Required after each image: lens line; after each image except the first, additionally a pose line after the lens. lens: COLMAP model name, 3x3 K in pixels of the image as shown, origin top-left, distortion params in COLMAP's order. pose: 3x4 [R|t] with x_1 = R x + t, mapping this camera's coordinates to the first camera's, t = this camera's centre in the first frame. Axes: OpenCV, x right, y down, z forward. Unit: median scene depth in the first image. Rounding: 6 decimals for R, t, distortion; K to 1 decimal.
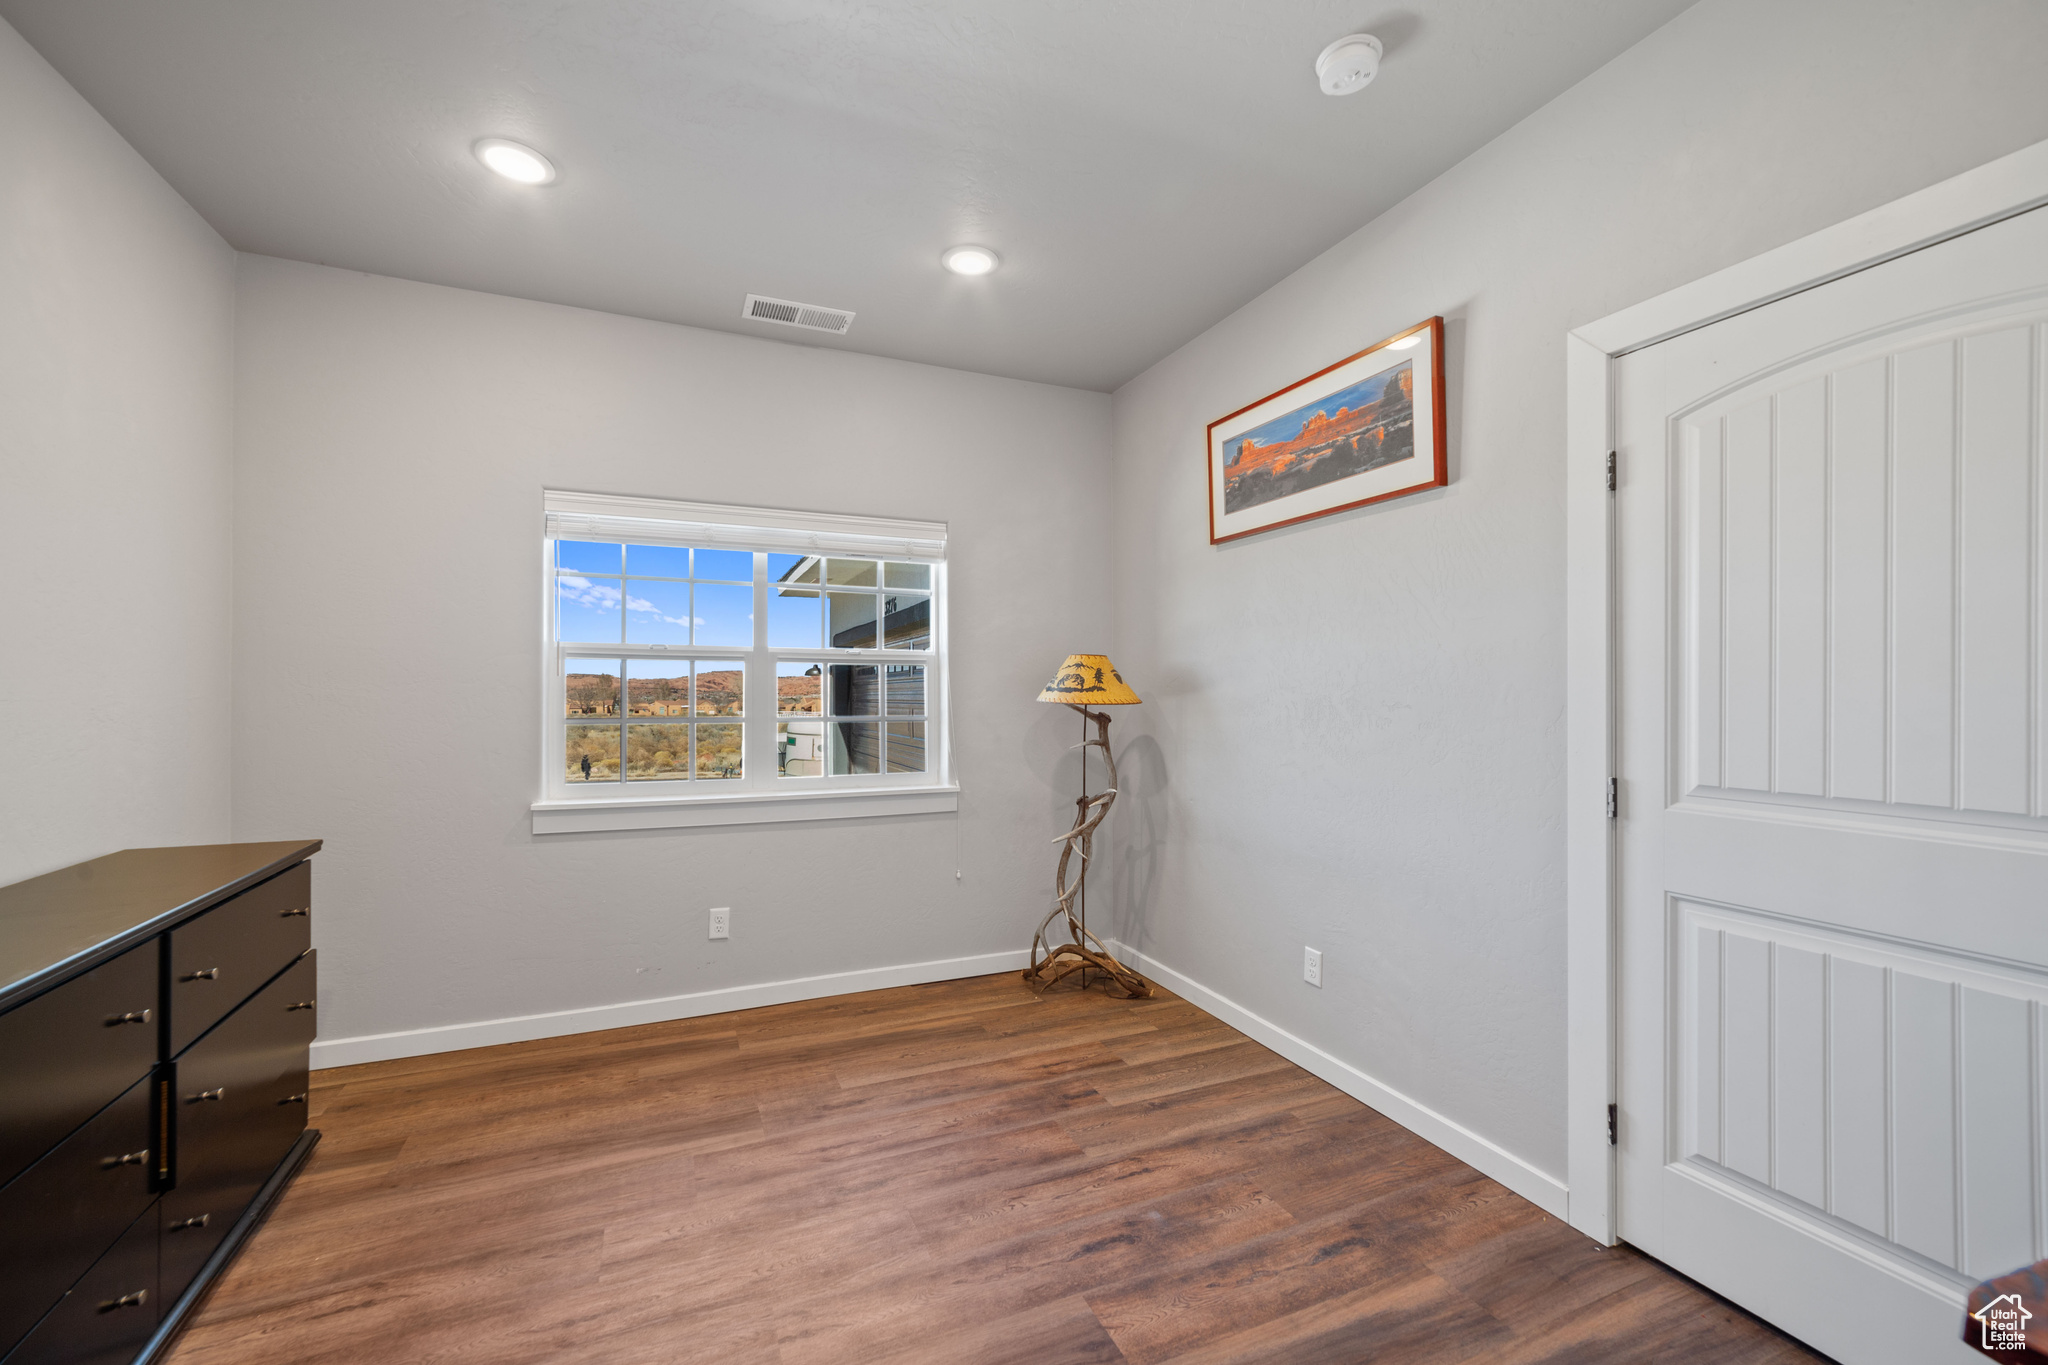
lens RADIAL K [[810.1, 0, 1007.7], [0, 810.1, 686.0], [0, 0, 1]] dist [-0.010280, 0.004597]
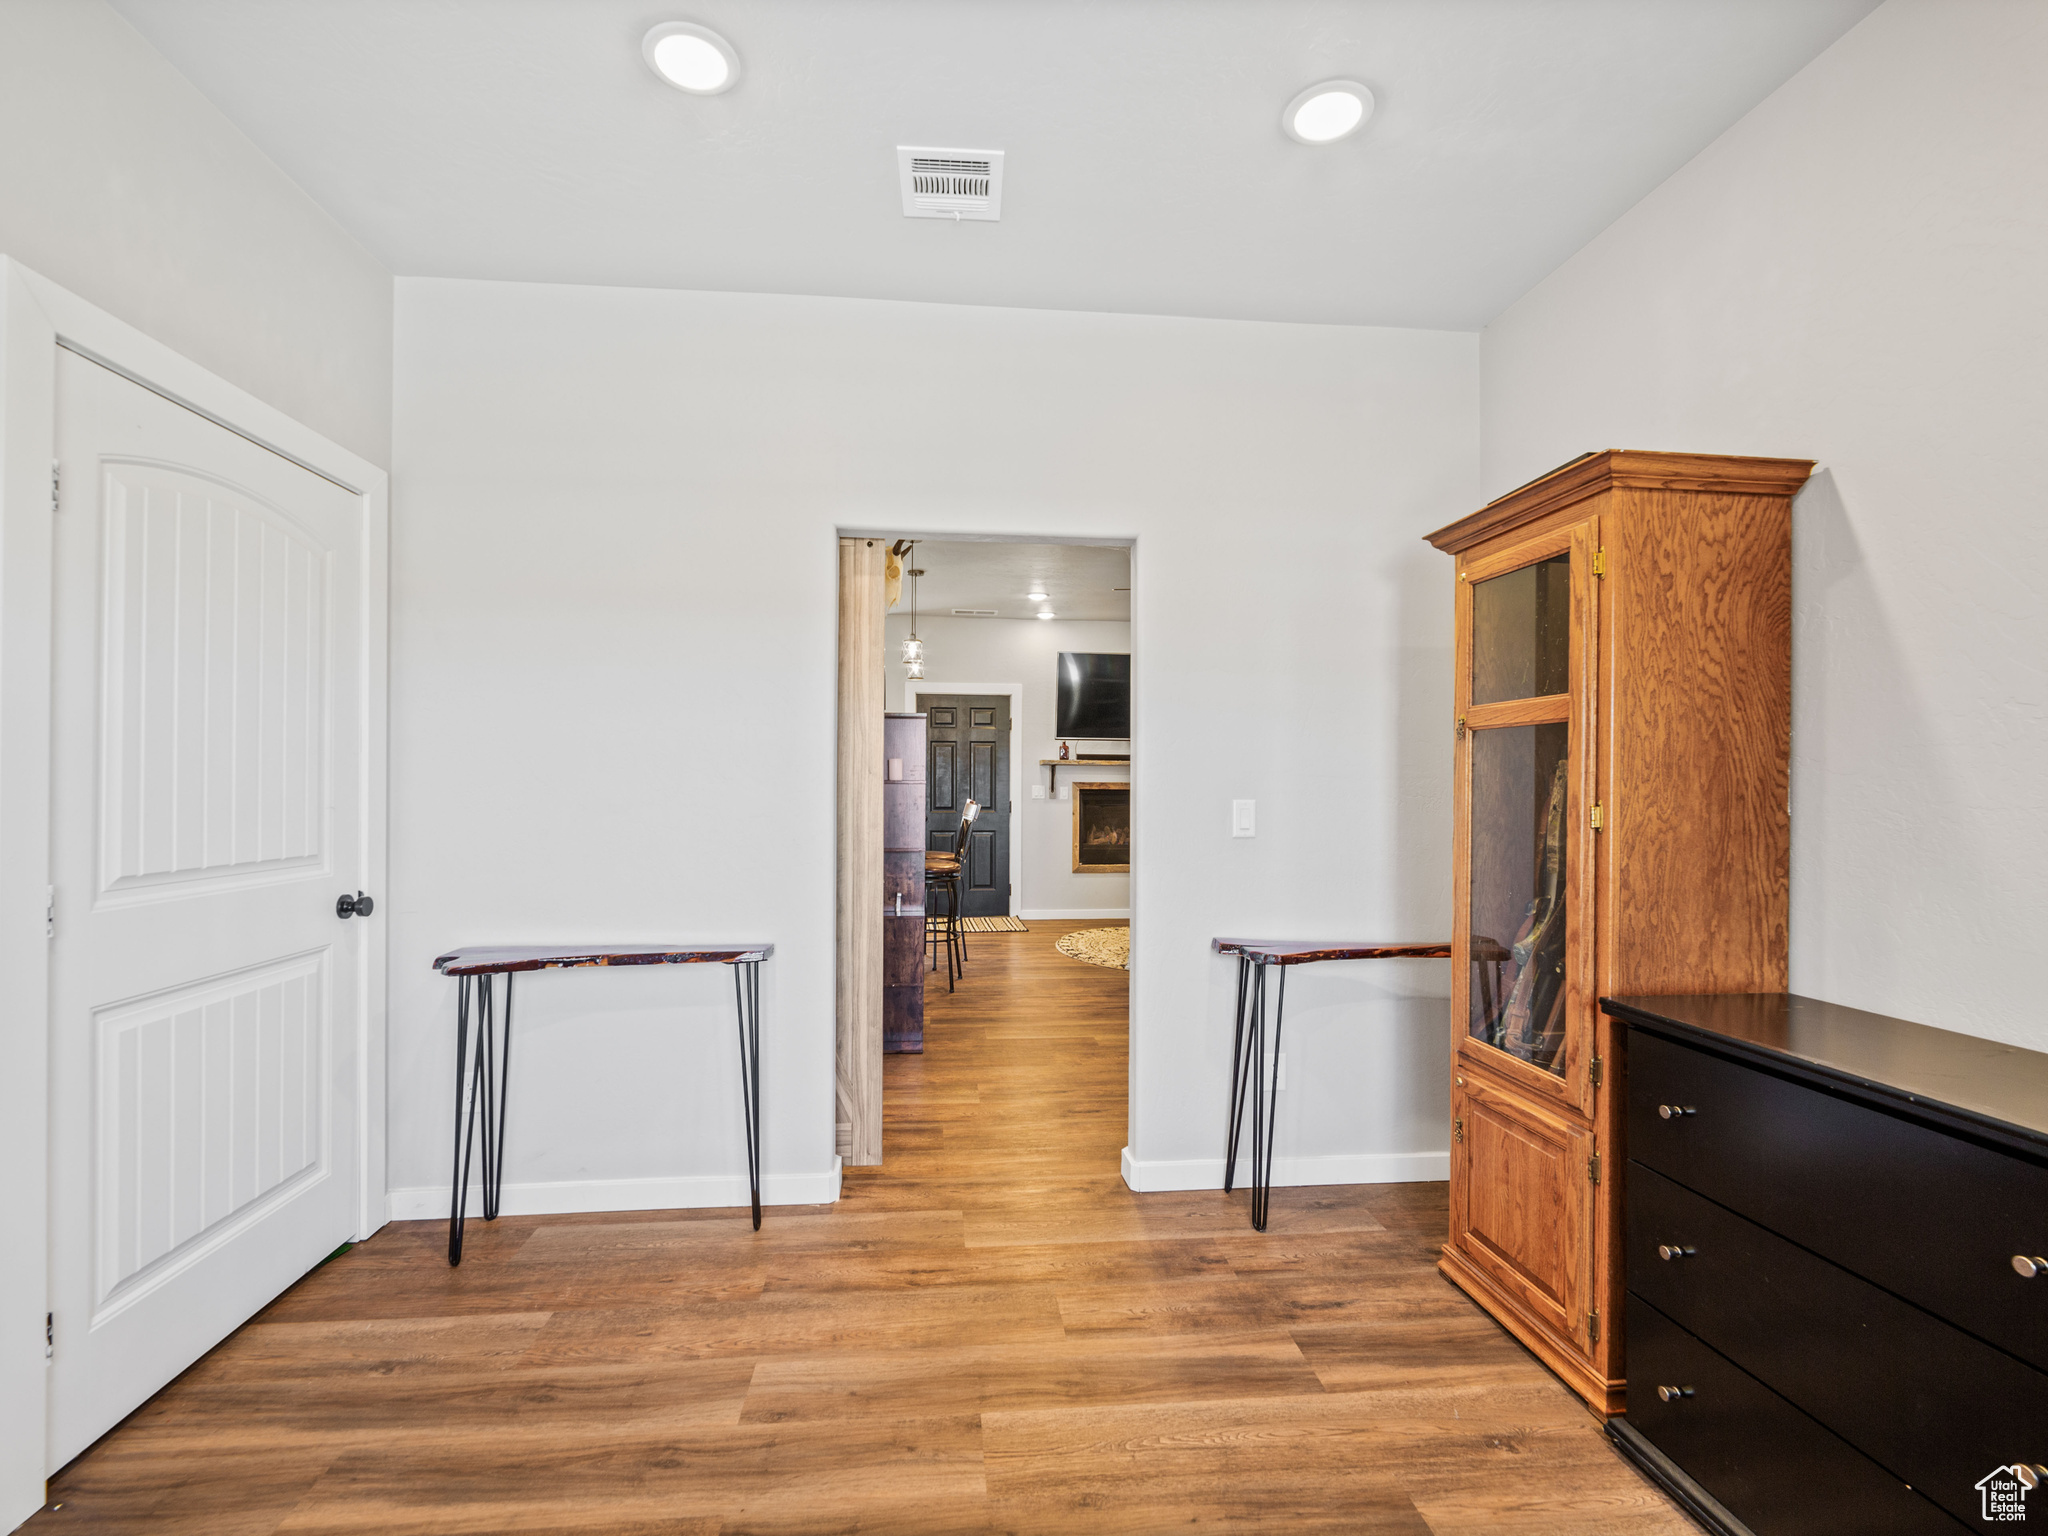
lens RADIAL K [[900.5, 0, 1018.4], [0, 900.5, 774.8], [0, 0, 1]] dist [-0.010152, 0.000129]
pose [[-0.949357, 0.001214, 0.314198, -0.306827], [-0.005054, 0.999804, -0.019133, 0.015341], [-0.314160, -0.019752, -0.949165, 1.193021]]
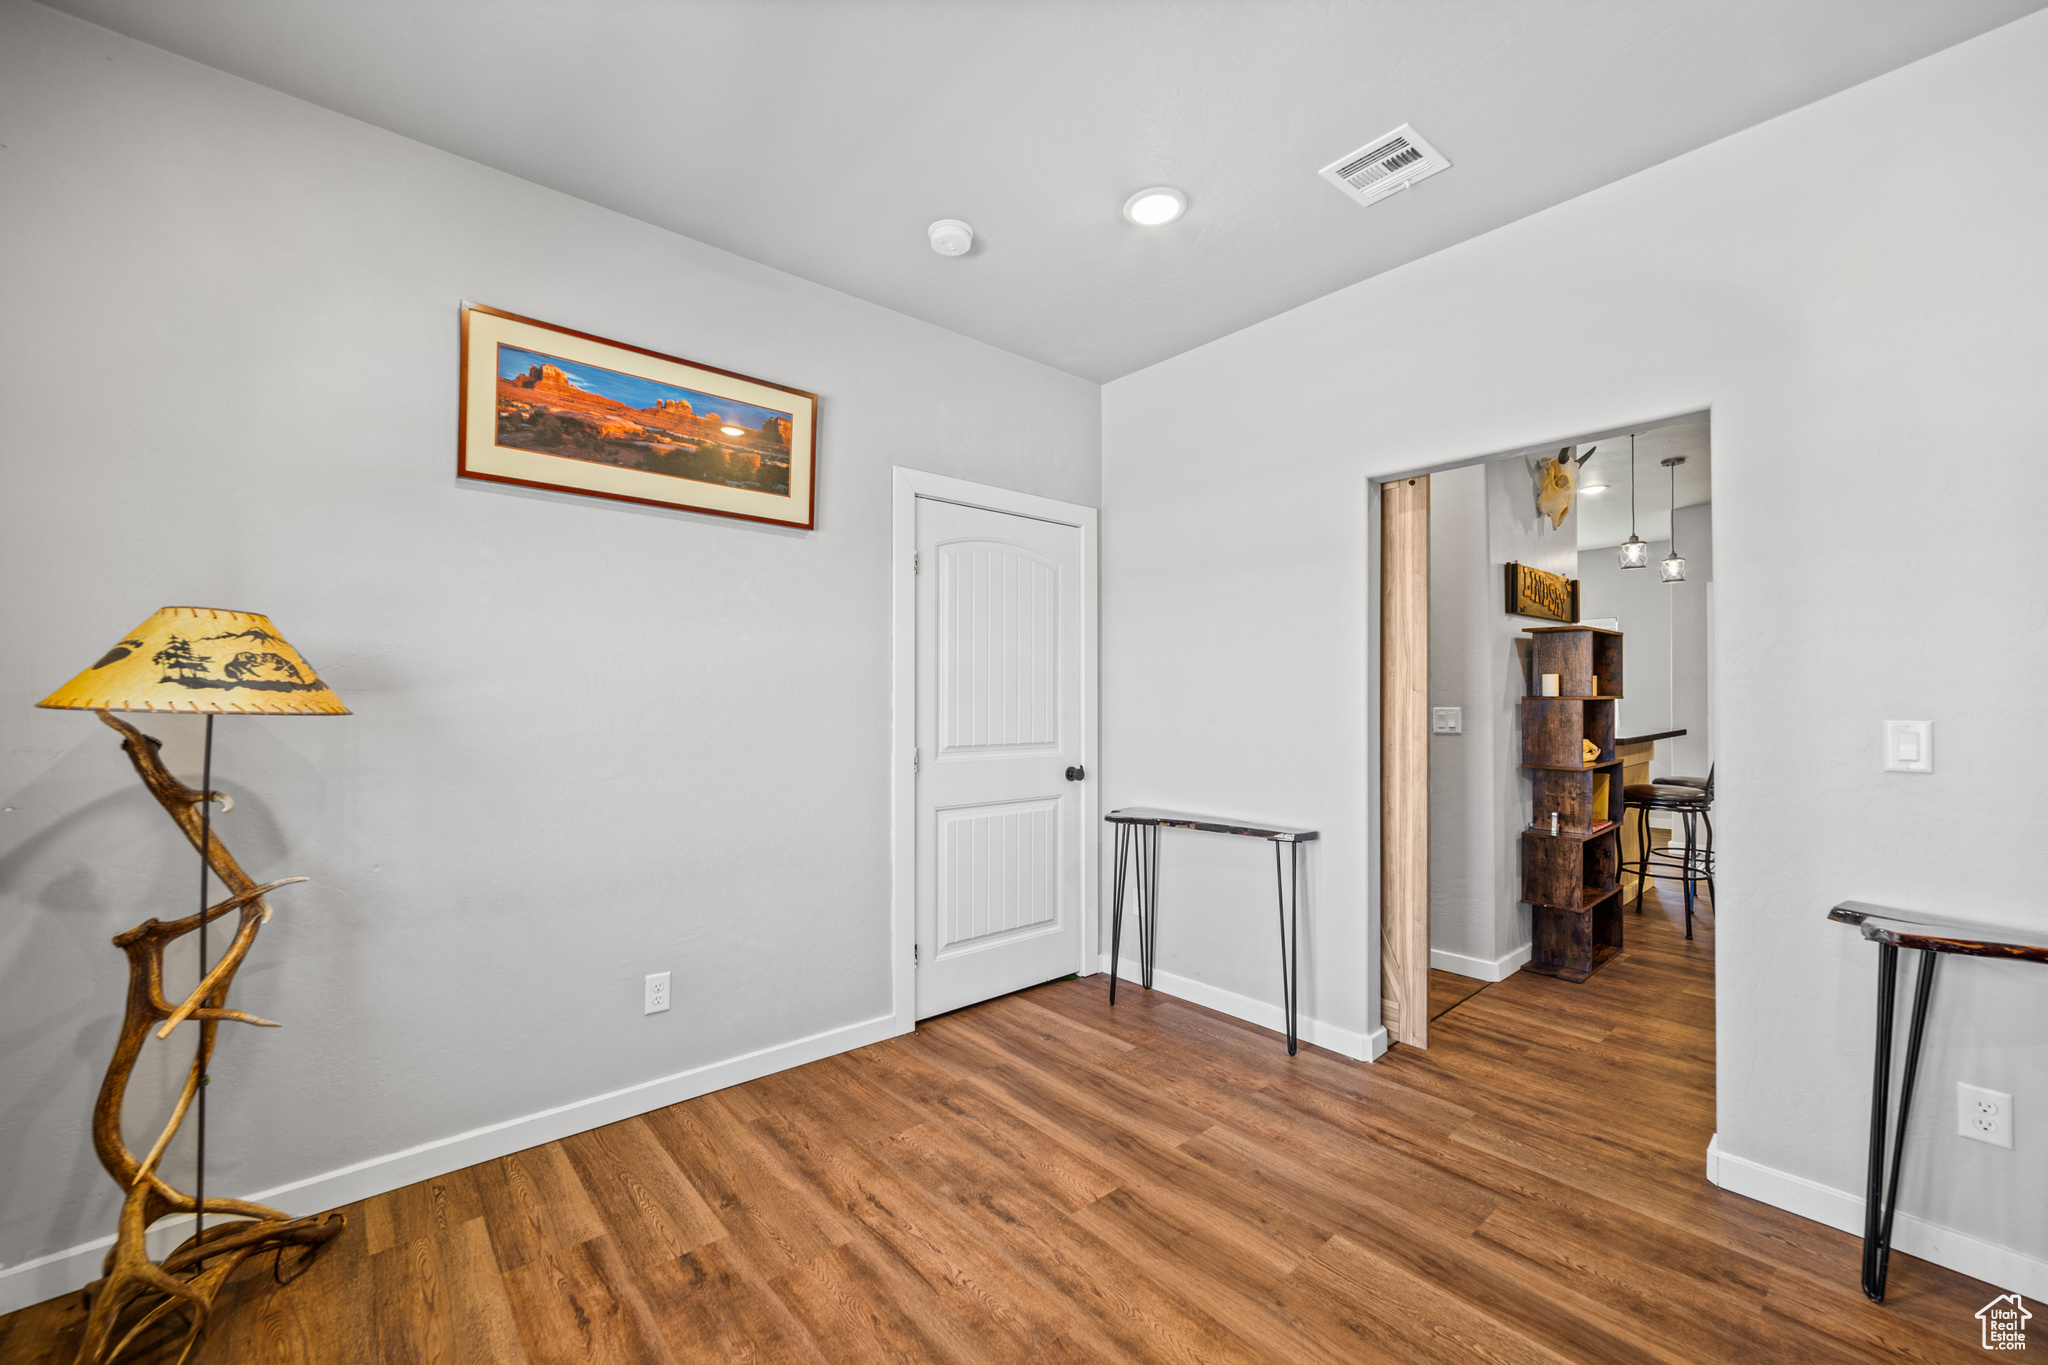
lens RADIAL K [[810.1, 0, 1009.8], [0, 810.1, 688.9], [0, 0, 1]] dist [-0.010280, 0.004597]
pose [[-0.288356, 0.012009, 0.957448, -0.718967], [-0.009928, 0.999830, -0.015531, 0.012908], [-0.957472, -0.013984, -0.288188, 1.023673]]
